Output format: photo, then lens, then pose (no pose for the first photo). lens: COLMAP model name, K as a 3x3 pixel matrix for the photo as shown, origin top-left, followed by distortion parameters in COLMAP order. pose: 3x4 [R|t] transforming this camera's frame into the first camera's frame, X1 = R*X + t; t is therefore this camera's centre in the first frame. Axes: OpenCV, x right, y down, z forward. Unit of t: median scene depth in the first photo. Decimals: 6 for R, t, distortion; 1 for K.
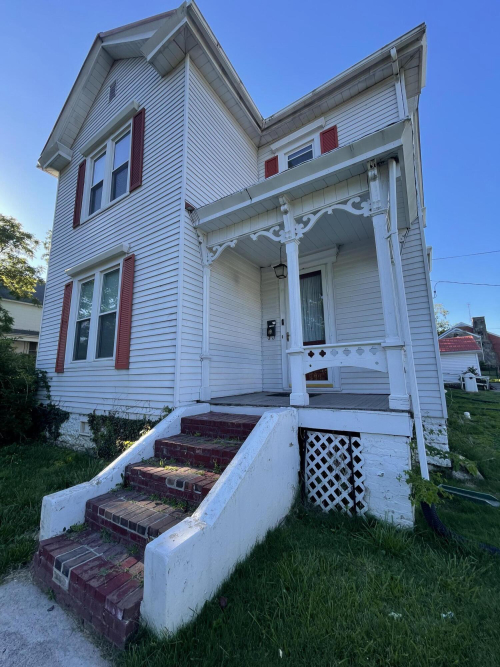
lens RADIAL K [[271.8, 0, 245.8], [0, 271.8, 332.4], [0, 0, 1]] dist [0.002410, 0.000254]
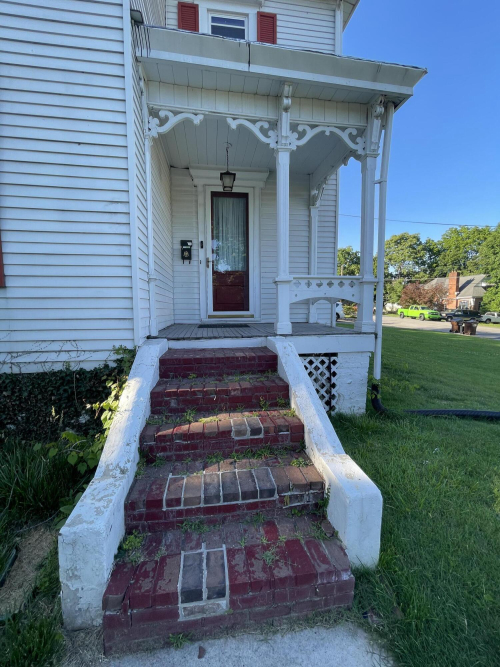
lens RADIAL K [[271.8, 0, 245.8], [0, 271.8, 332.4], [0, 0, 1]] dist [0.002410, 0.000254]
pose [[0.753115, -0.046062, 0.656275, -0.540908], [-0.114868, 0.973017, 0.200110, 0.071406], [-0.647784, -0.226091, 0.727502, 0.334522]]
